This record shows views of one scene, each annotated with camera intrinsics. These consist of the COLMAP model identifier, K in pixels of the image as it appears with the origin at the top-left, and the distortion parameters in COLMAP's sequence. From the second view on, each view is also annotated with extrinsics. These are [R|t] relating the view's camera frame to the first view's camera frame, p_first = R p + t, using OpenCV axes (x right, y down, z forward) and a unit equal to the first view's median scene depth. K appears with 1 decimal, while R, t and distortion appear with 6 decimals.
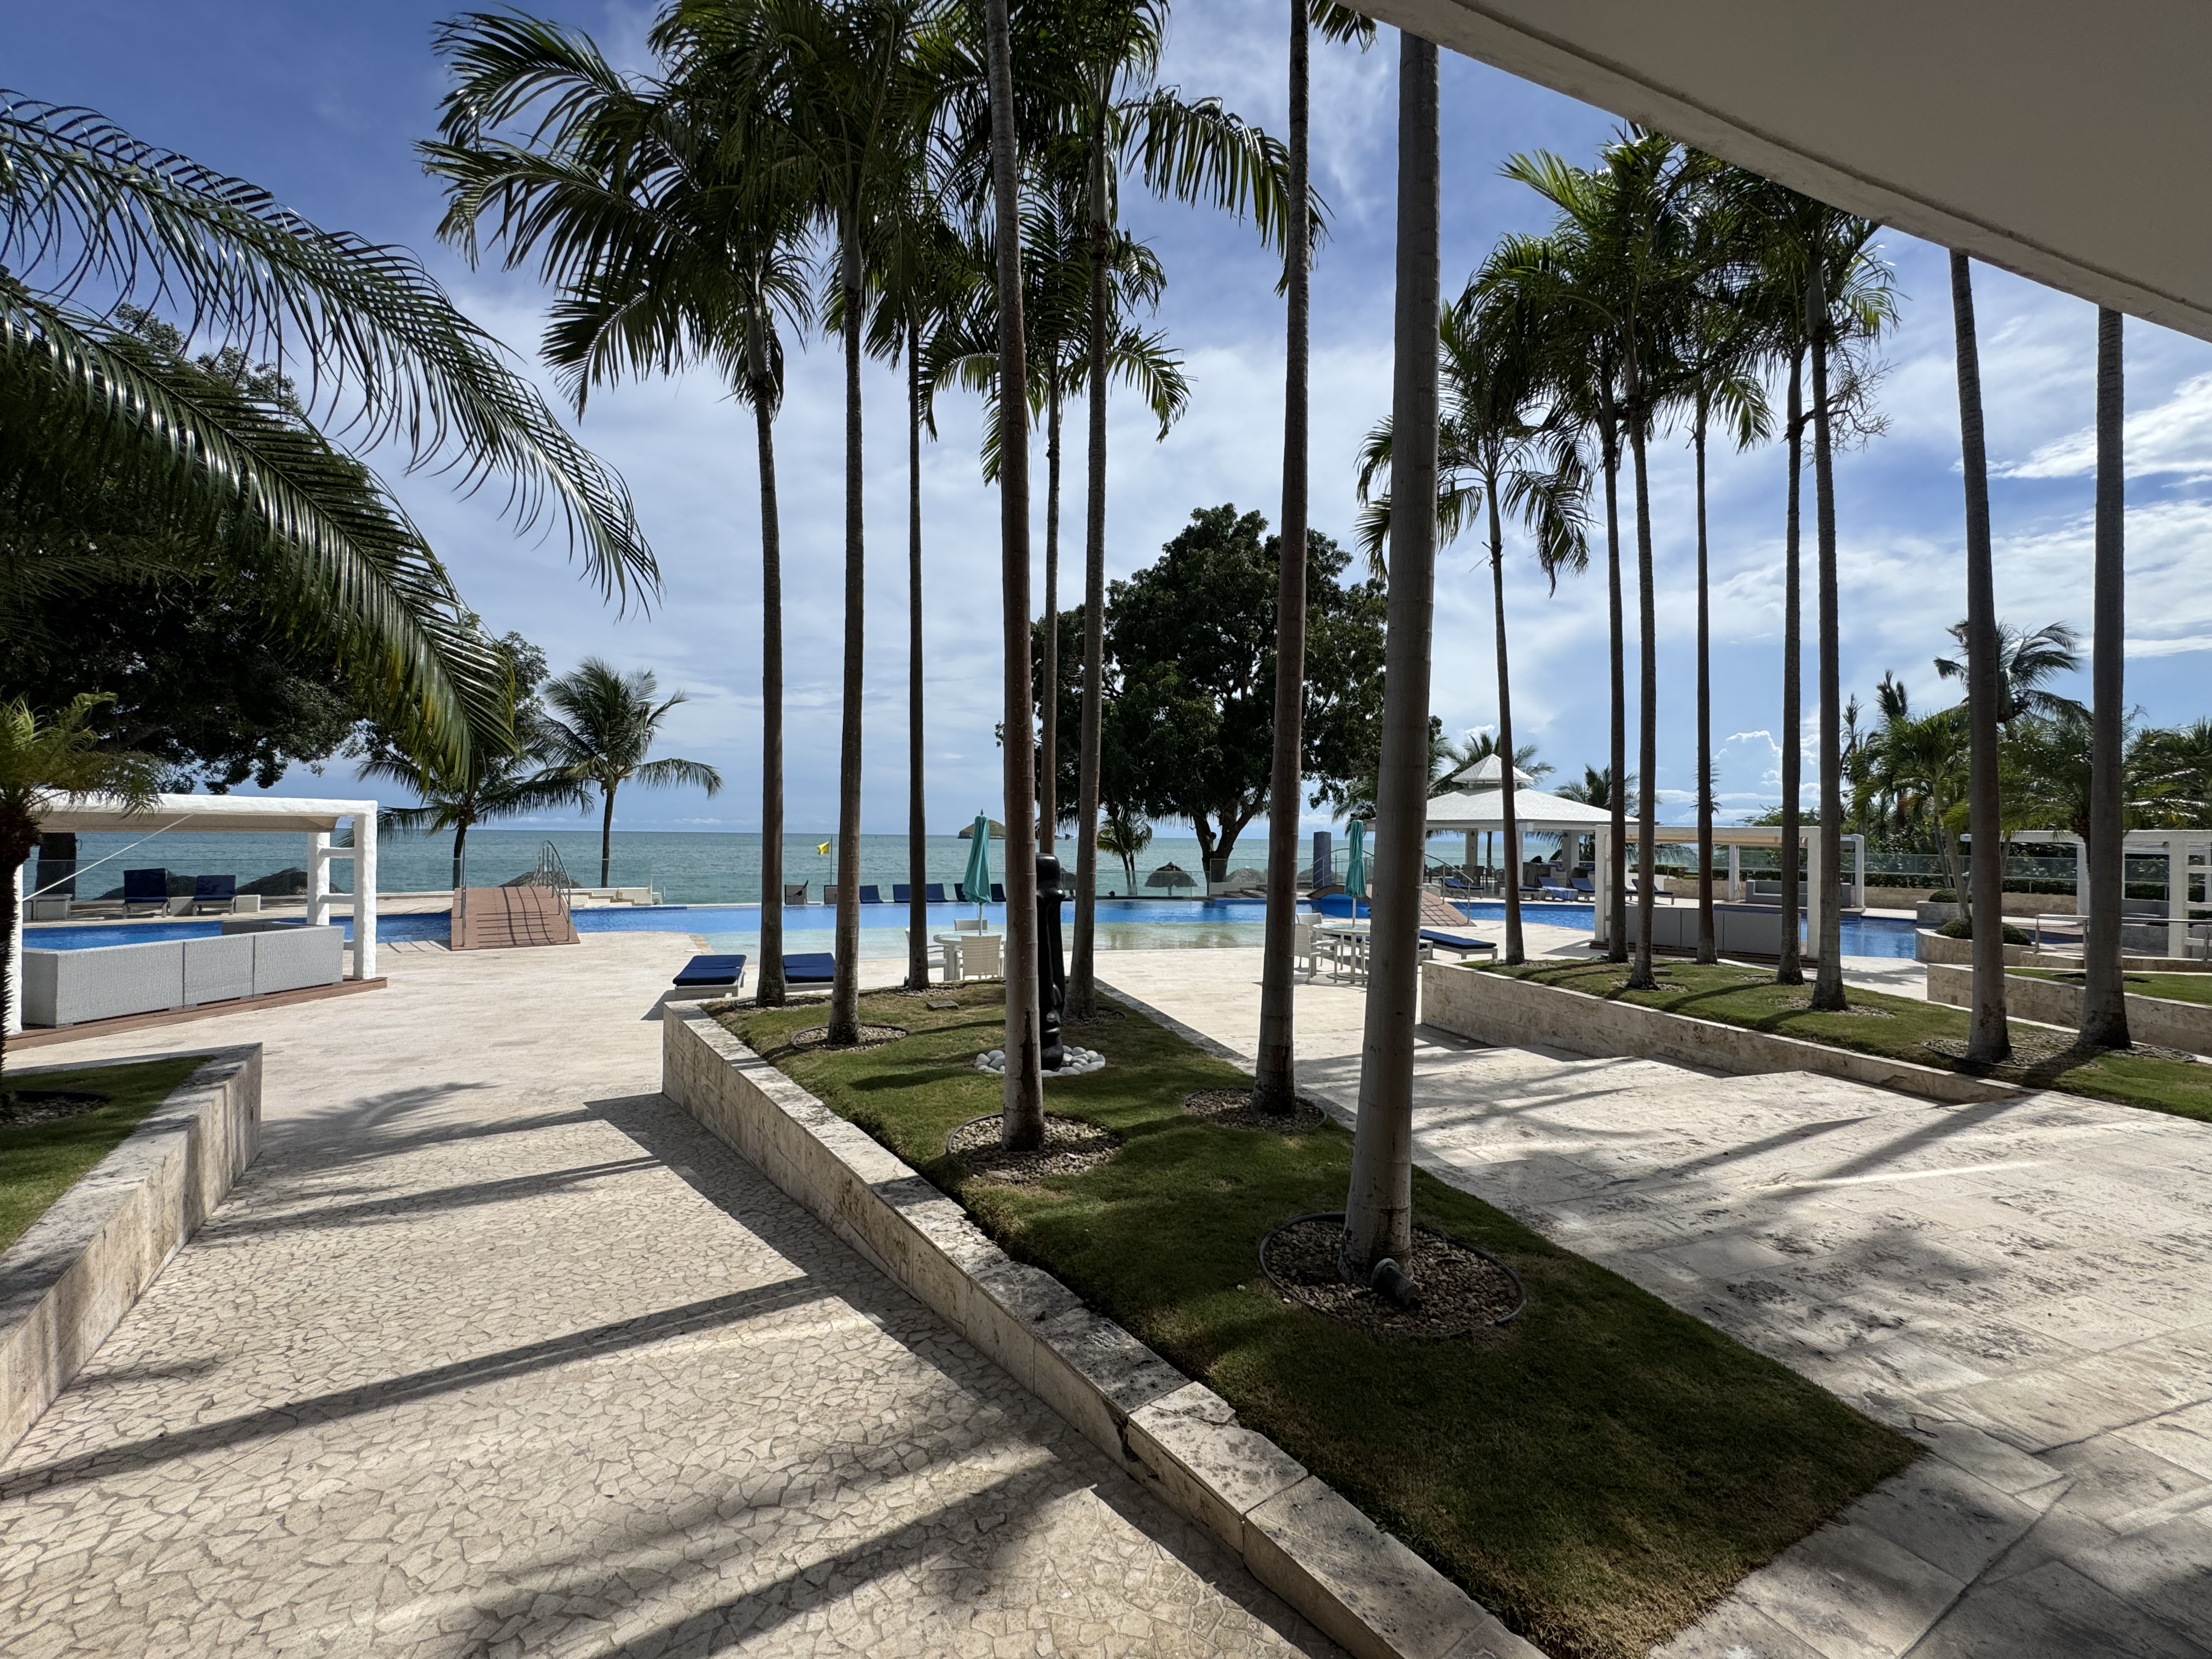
lens RADIAL K [[885.7, 0, 1106.0], [0, 885.7, 829.5], [0, 0, 1]] dist [-0.001697, -0.001084]
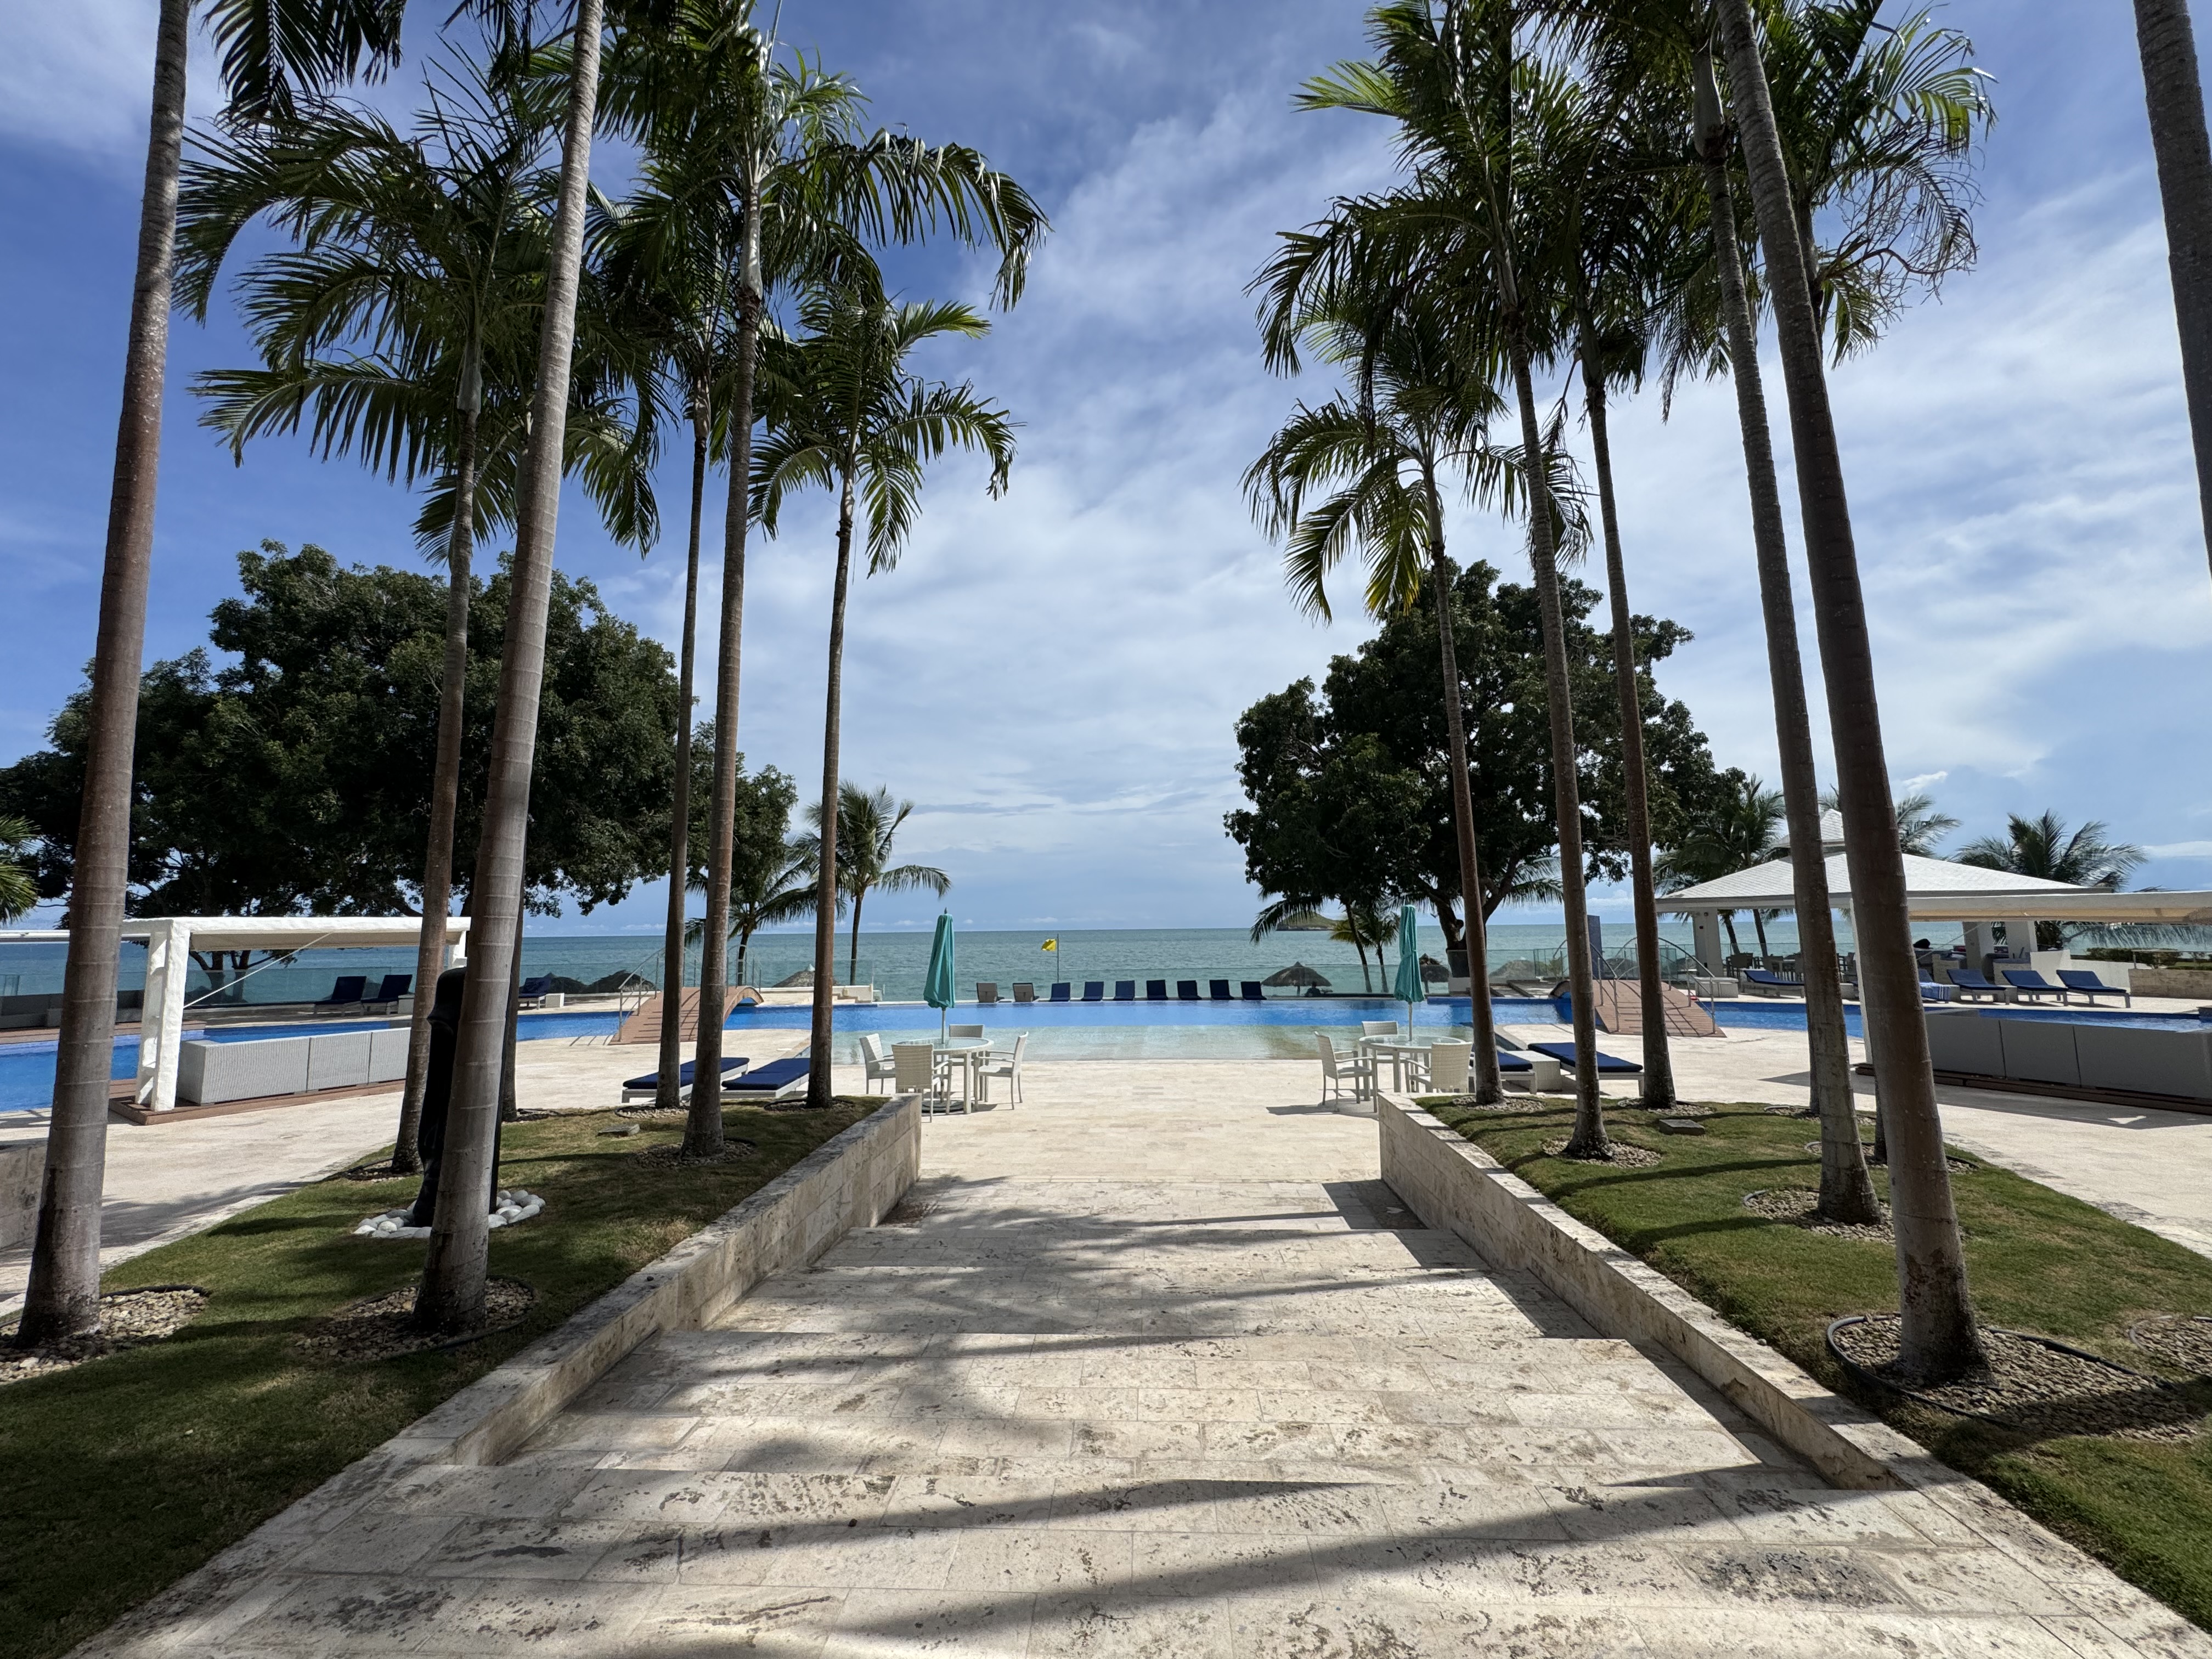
lens RADIAL K [[885.7, 0, 1106.0], [0, 885.7, 829.5], [0, 0, 1]] dist [-0.001697, -0.001084]
pose [[0.938305, -0.062279, -0.340154, 0.135005], [0.026578, 0.993727, -0.108627, 0.000917], [0.344785, 0.092885, 0.934075, 0.064813]]
